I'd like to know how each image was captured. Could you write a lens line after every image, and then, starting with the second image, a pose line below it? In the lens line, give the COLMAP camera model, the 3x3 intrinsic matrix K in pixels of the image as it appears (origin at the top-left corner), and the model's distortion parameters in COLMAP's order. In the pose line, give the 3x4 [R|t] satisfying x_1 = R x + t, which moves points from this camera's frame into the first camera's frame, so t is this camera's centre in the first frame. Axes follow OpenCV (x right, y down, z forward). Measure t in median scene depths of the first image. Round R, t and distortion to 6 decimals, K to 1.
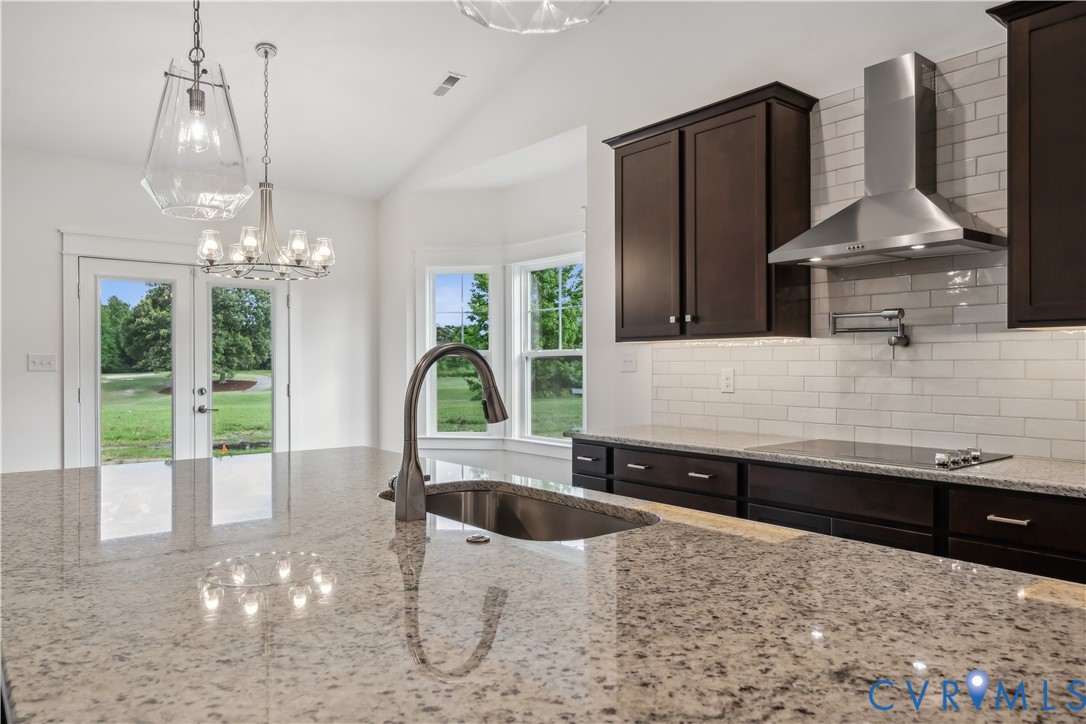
lens RADIAL K [[743.6, 0, 544.2], [0, 743.6, 365.9], [0, 0, 1]] dist [0.007786, 0.005169]
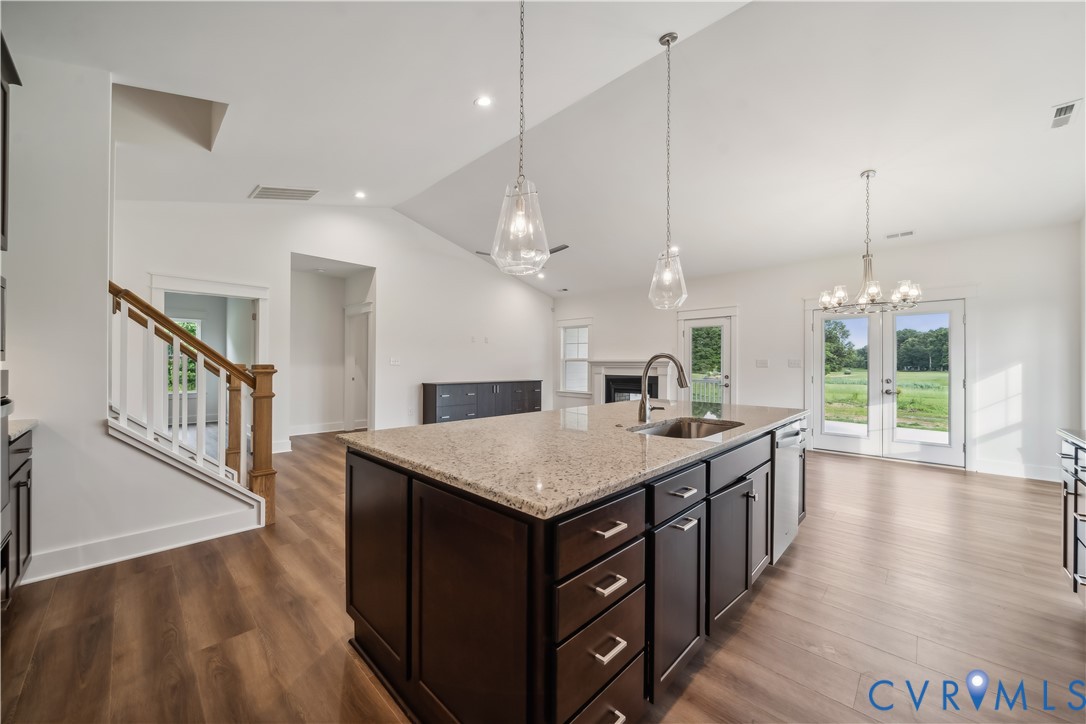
lens RADIAL K [[397.5, 0, 545.1], [0, 397.5, 359.3], [0, 0, 1]] dist [-0.001042, 0.000301]
pose [[0.130412, -0.003881, -0.991452, 0.349241], [-0.011361, 0.999921, -0.005408, -0.000698], [0.991395, 0.011969, 0.130357, 0.156695]]
